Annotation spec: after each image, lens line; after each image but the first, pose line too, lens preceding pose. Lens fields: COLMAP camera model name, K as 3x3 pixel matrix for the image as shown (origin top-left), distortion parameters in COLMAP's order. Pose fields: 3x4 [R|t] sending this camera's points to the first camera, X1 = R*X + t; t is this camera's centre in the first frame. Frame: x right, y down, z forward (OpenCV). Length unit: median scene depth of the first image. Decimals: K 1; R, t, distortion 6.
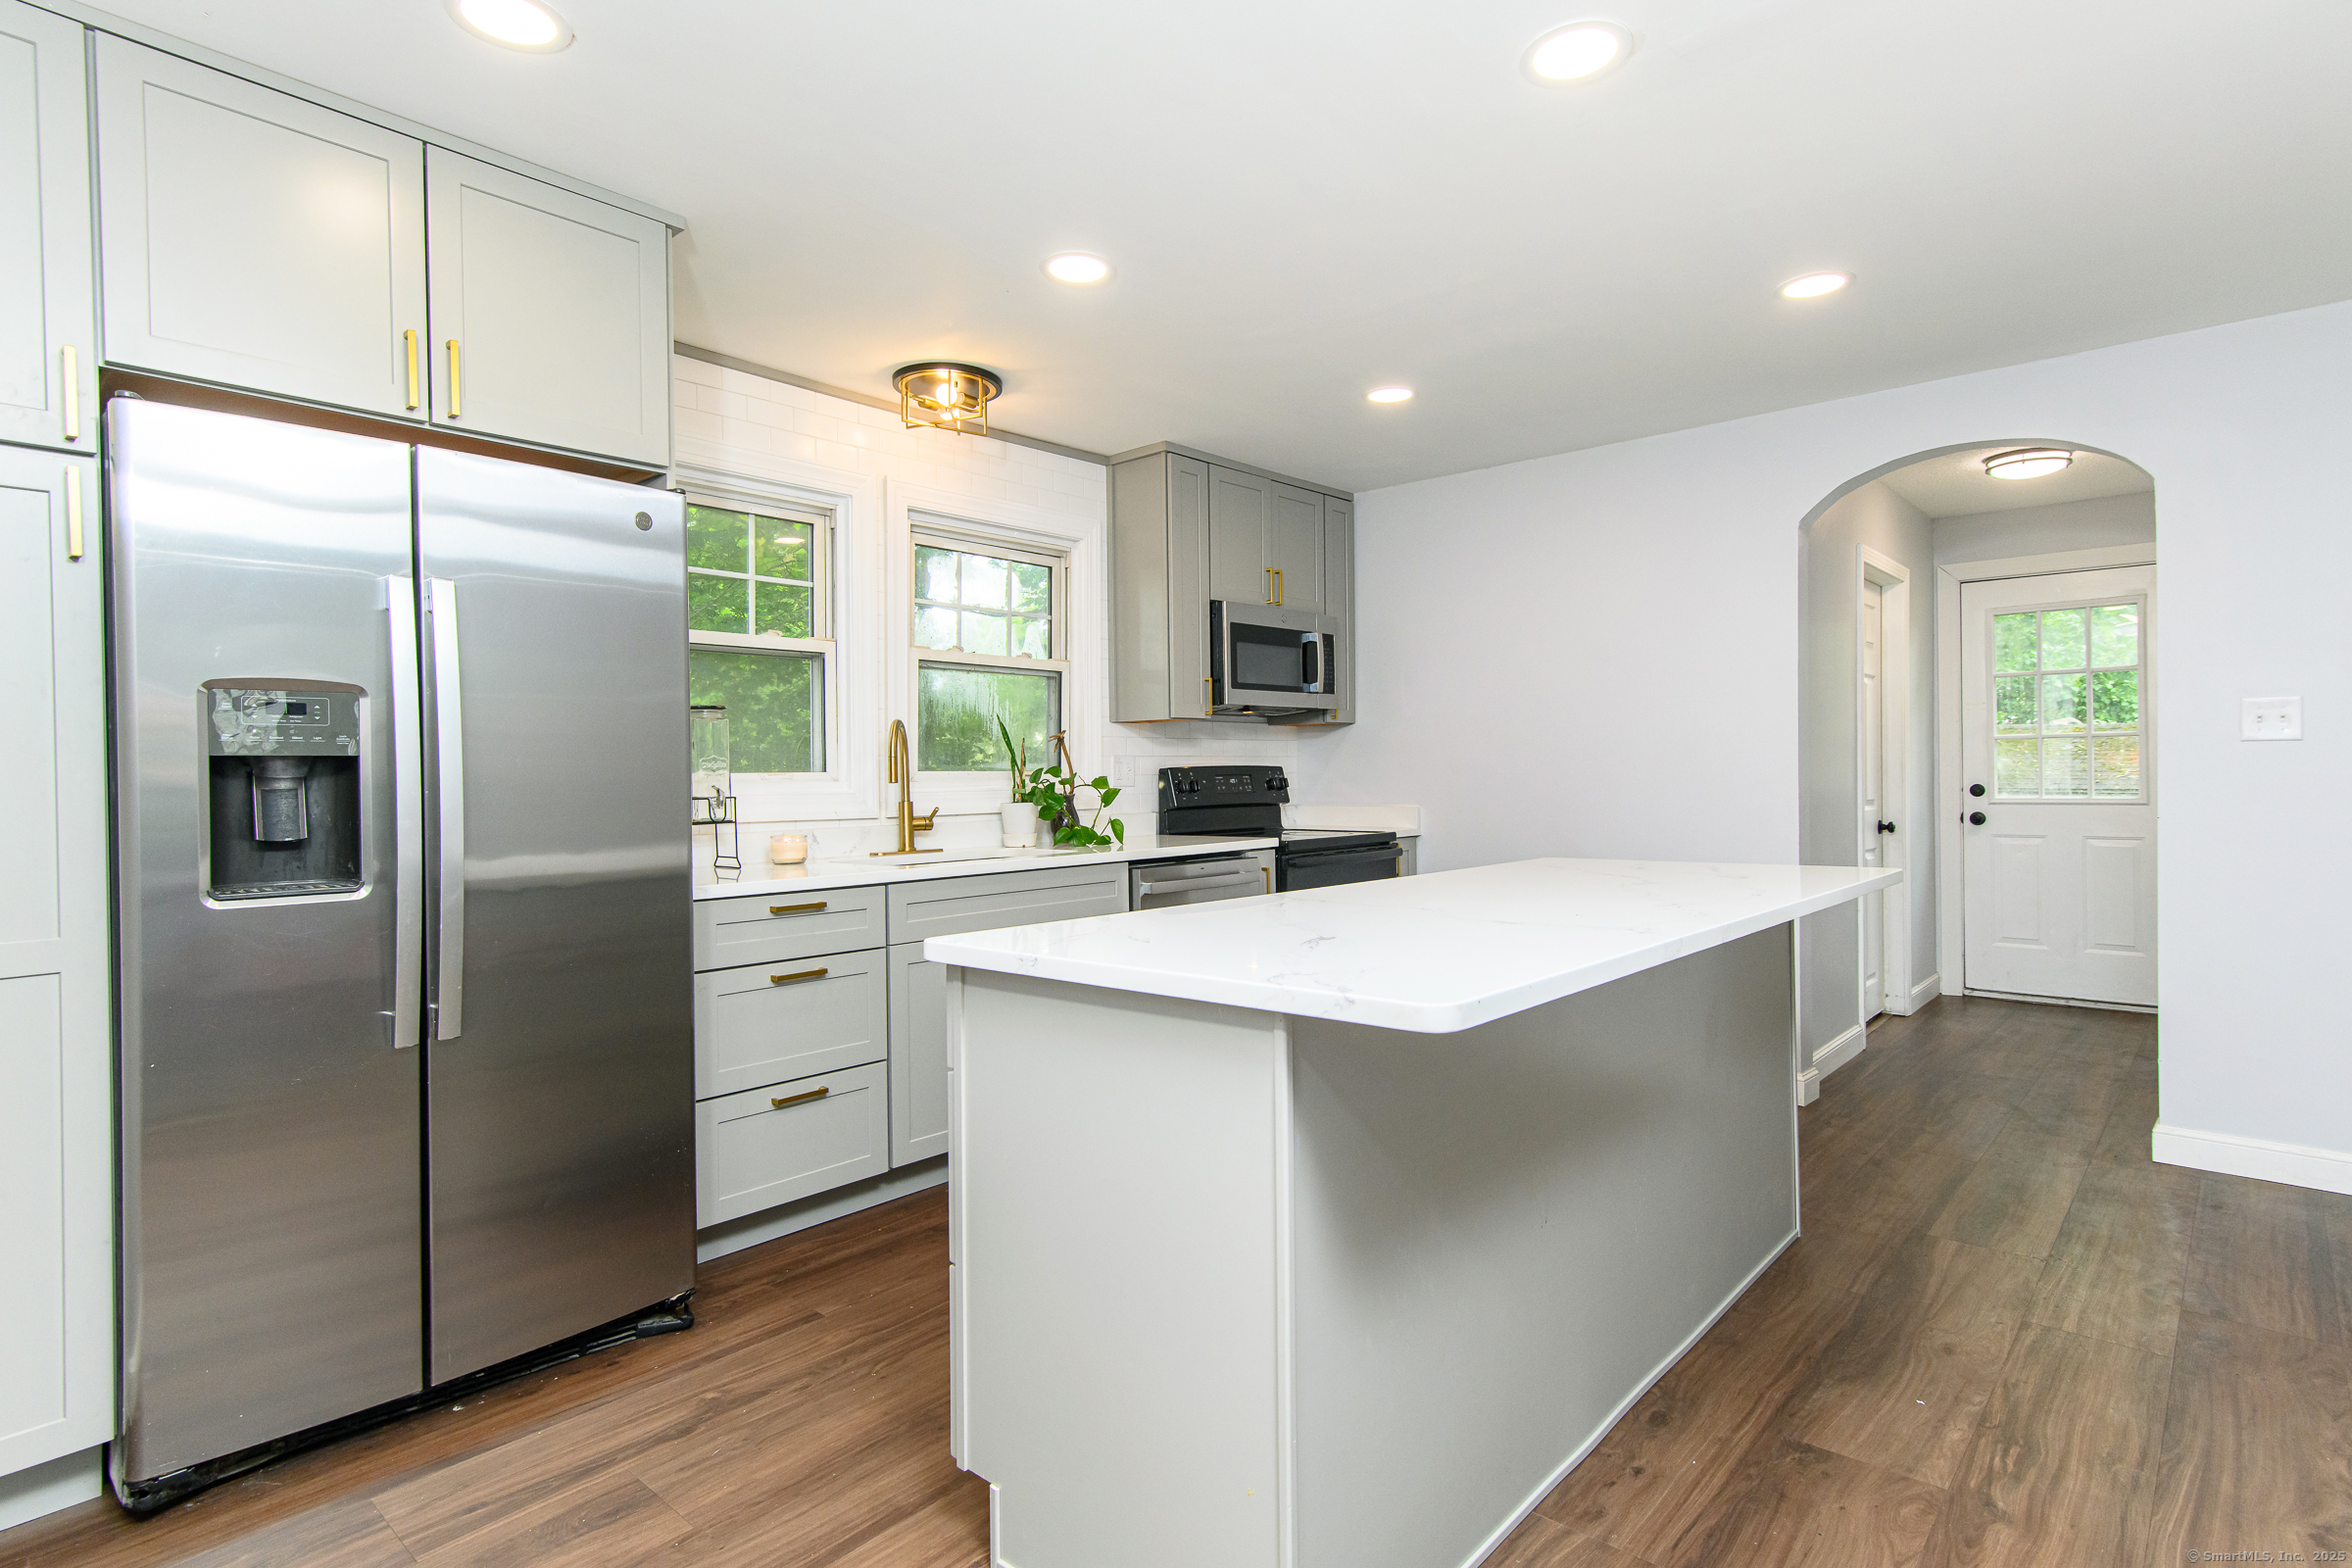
lens RADIAL K [[1194.4, 0, 1168.7], [0, 1194.4, 777.7], [0, 0, 1]] dist [0.016439, -0.001820]
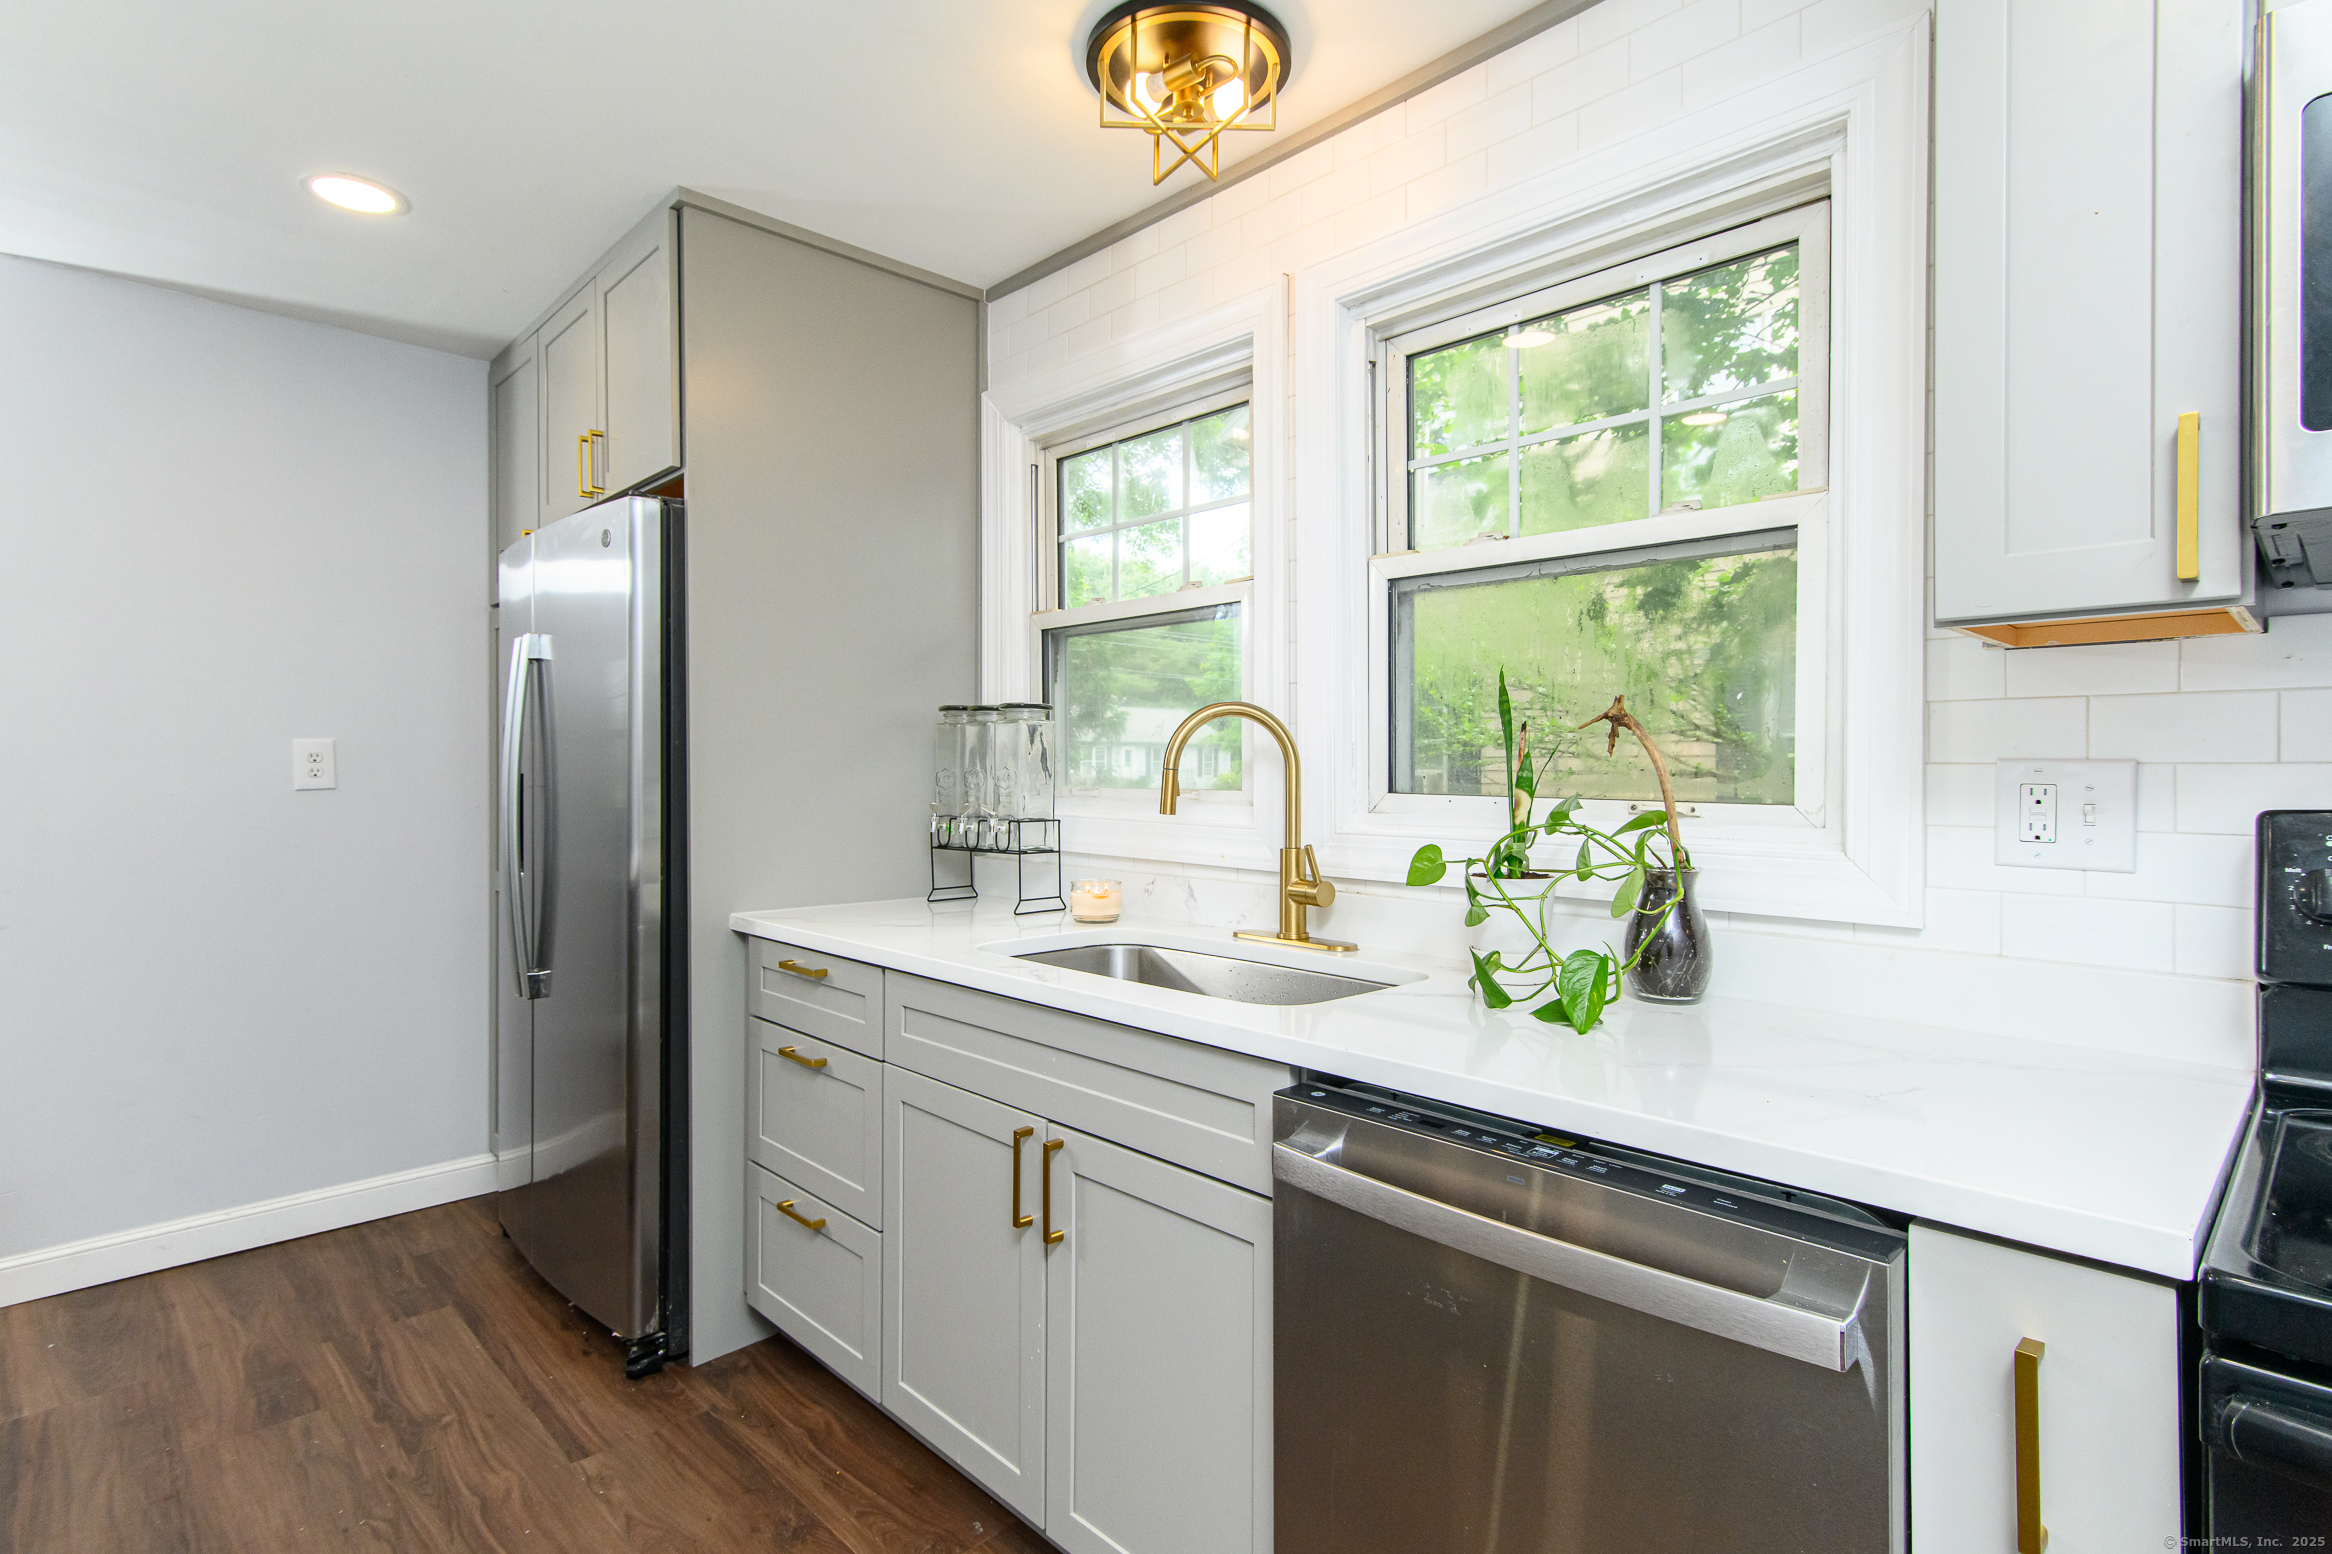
lens RADIAL K [[1149.0, 0, 1166.0], [0, 1149.0, 770.5], [0, 0, 1]] dist [0.014565, -0.000922]
pose [[-0.069467, 0.015053, -0.997471, 0.324860], [-0.003976, 0.999874, 0.015366, -0.025069], [0.997576, 0.005033, -0.069399, 1.018482]]
